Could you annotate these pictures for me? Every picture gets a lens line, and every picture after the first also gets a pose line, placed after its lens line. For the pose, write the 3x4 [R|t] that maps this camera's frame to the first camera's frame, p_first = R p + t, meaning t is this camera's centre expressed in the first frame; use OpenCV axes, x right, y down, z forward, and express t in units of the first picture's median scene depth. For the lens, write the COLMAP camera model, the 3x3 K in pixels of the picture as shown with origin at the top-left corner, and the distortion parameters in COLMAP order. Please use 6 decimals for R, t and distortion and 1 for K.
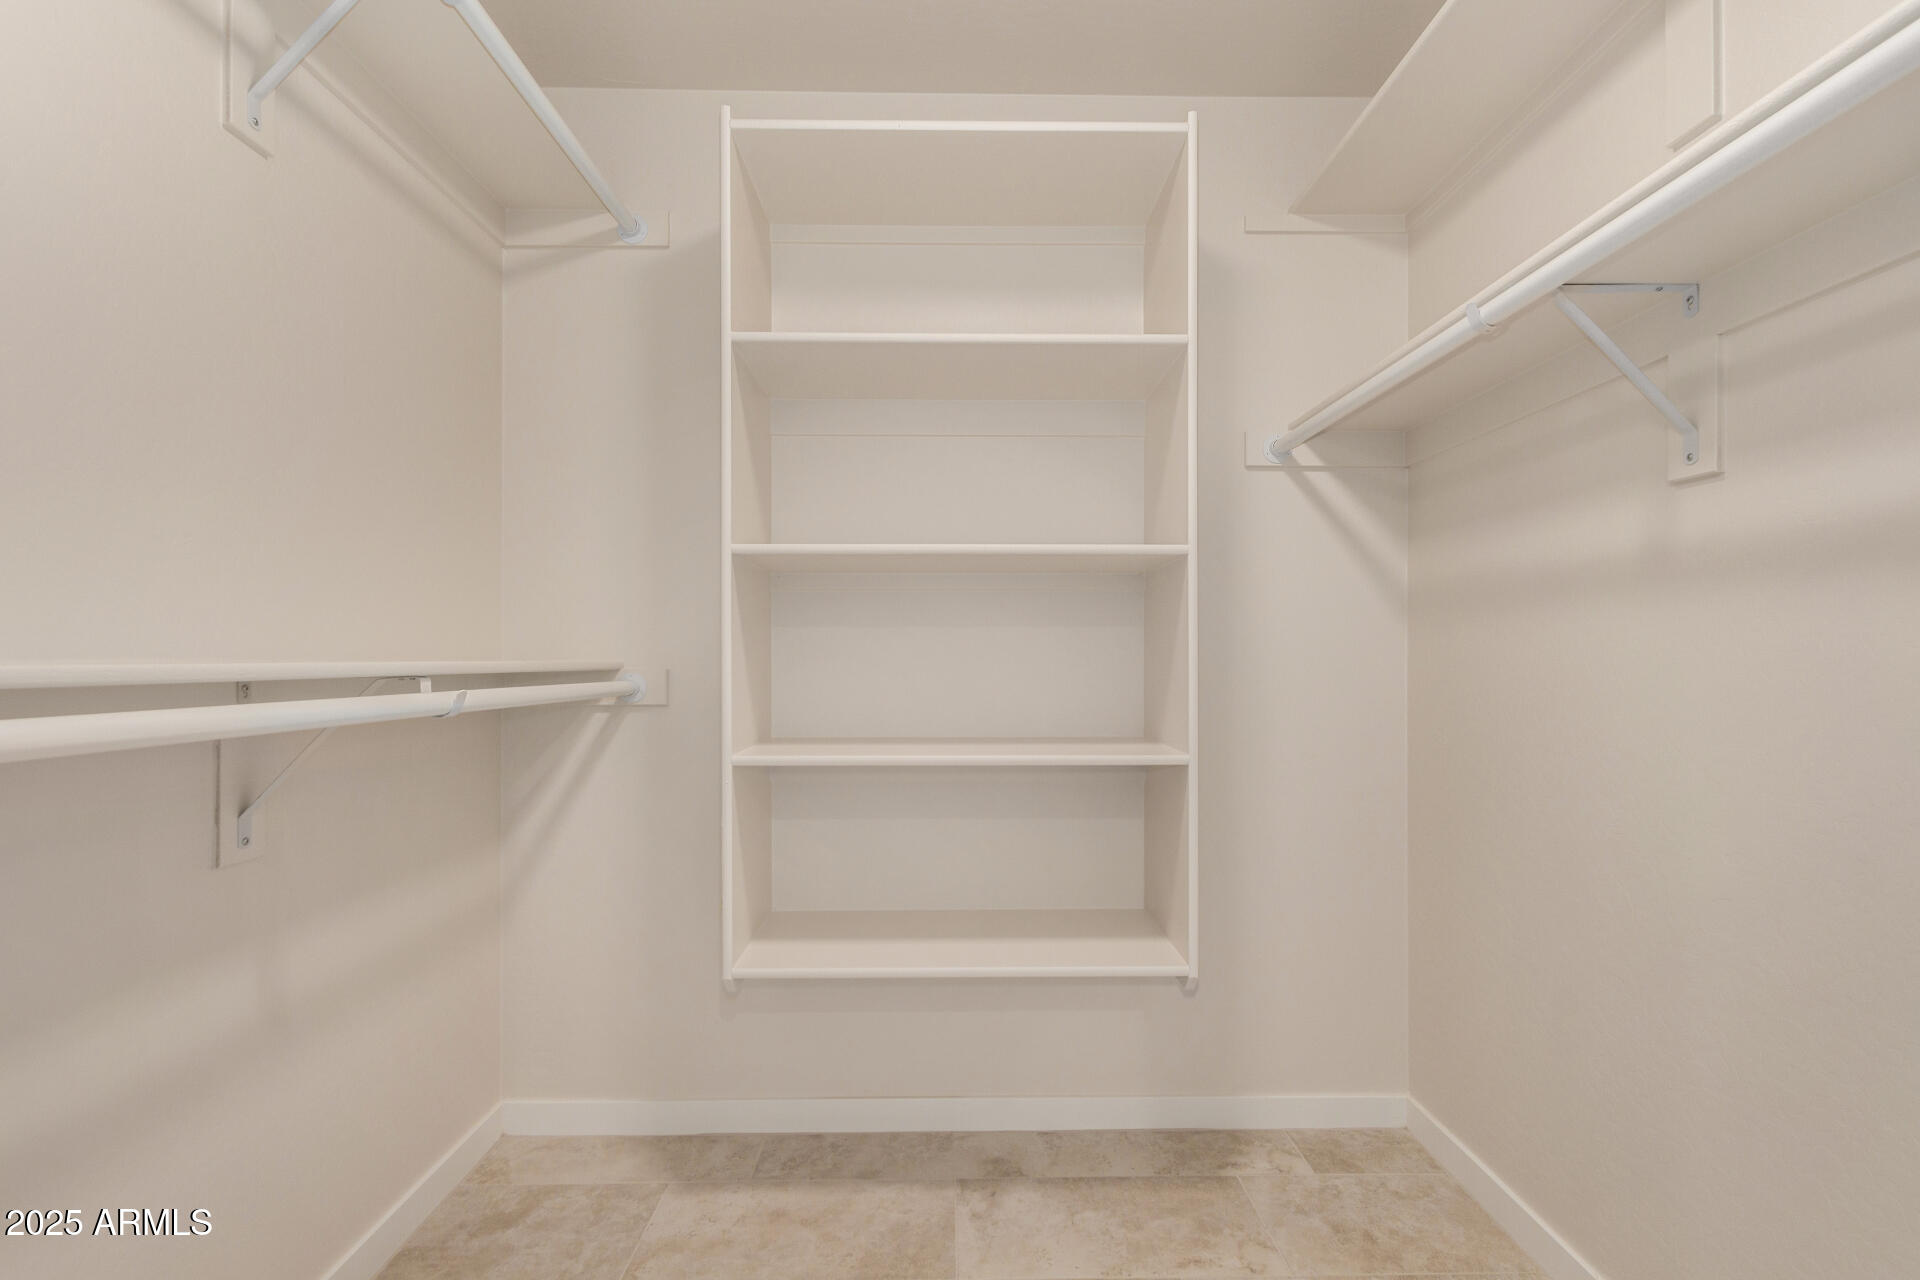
lens RADIAL K [[880.0, 0, 963.8], [0, 880.0, 655.2], [0, 0, 1]] dist [0.009846, -0.004706]
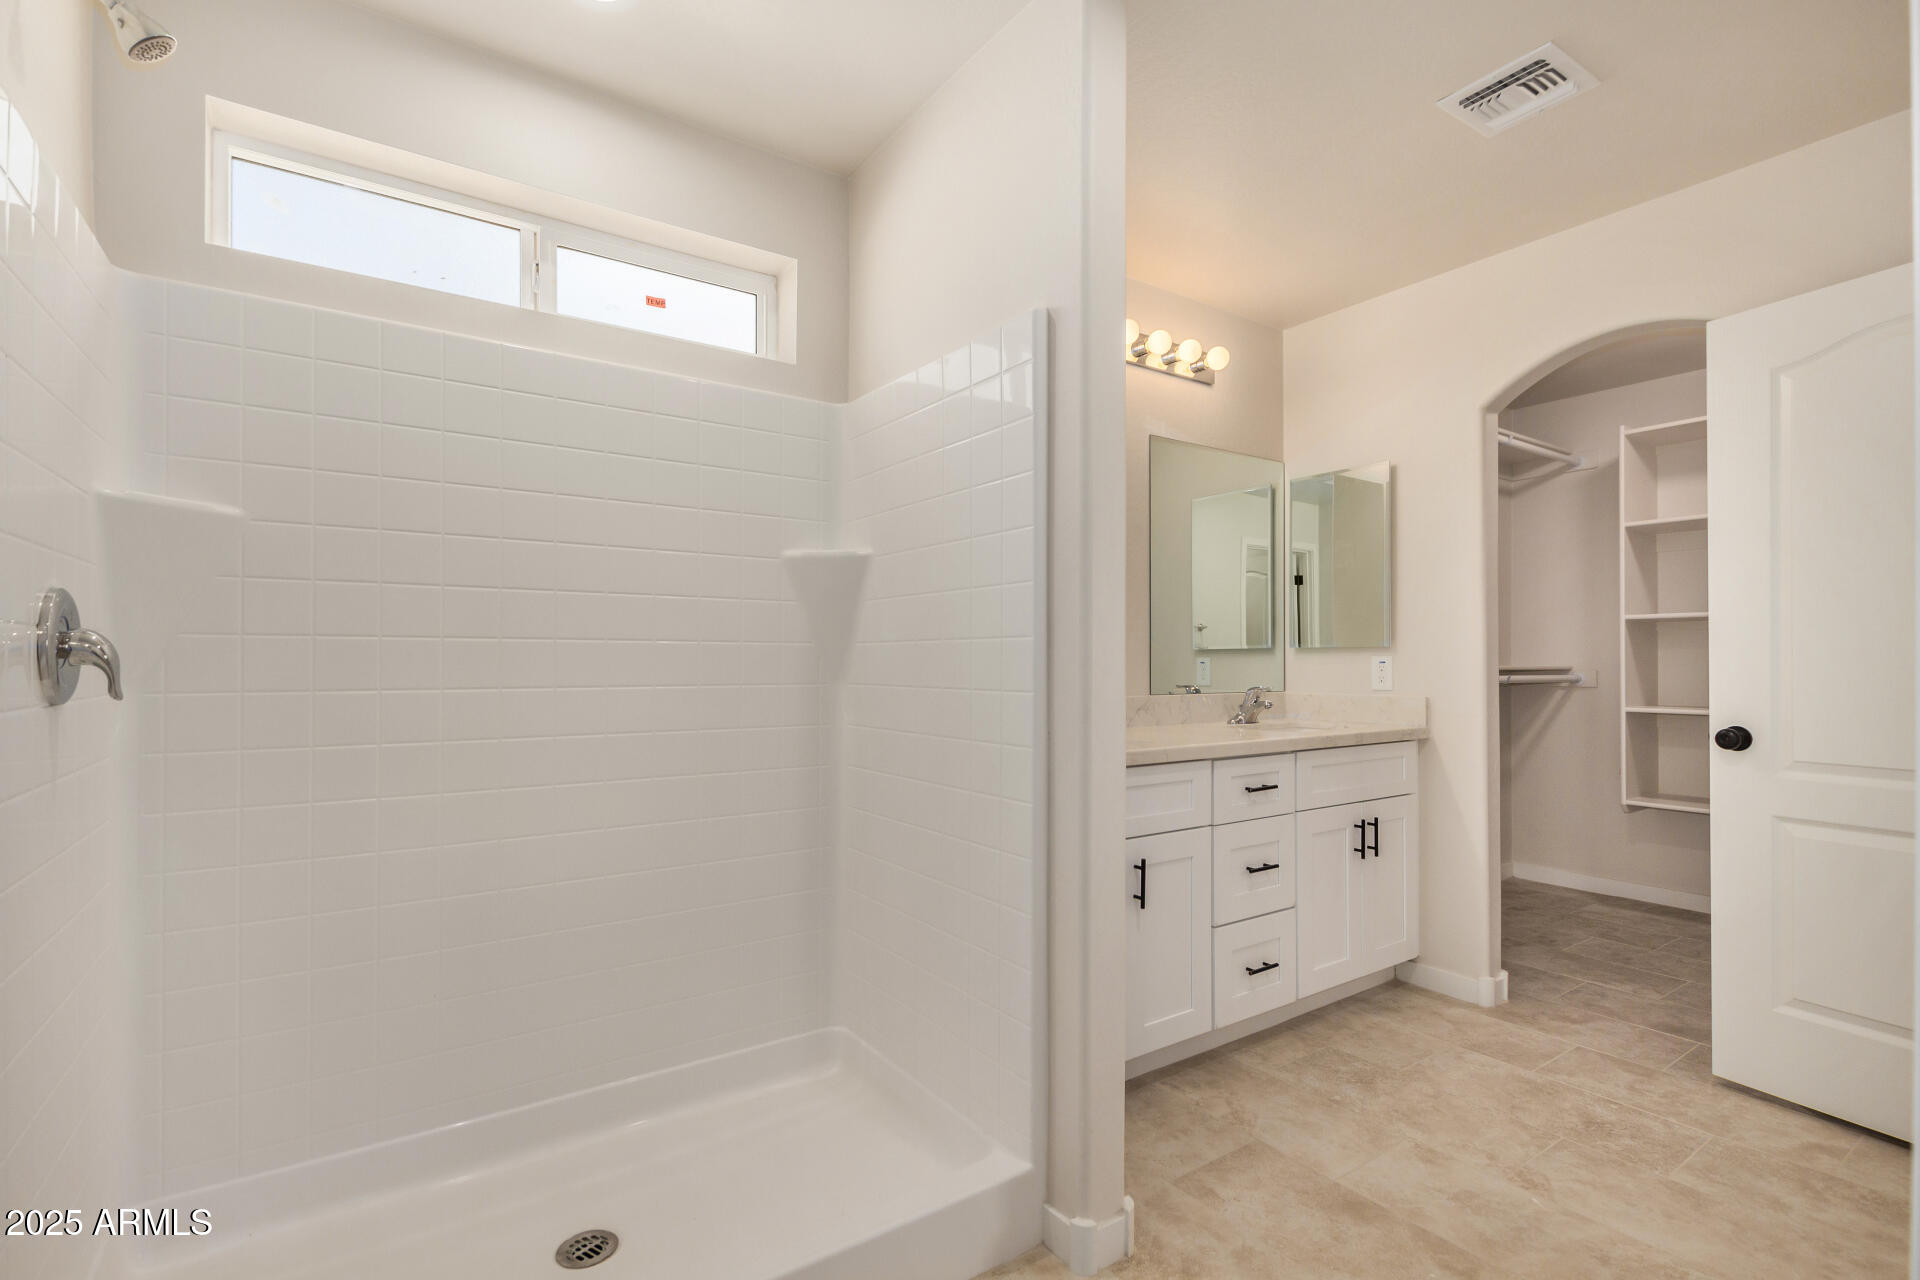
lens RADIAL K [[880.0, 0, 963.8], [0, 880.0, 655.2], [0, 0, 1]] dist [0.009846, -0.004706]
pose [[0.558615, -0.003814, -0.829418, 0.663306], [0.013206, 0.999904, 0.004296, -0.055958], [0.829322, -0.013353, 0.558612, -1.668132]]
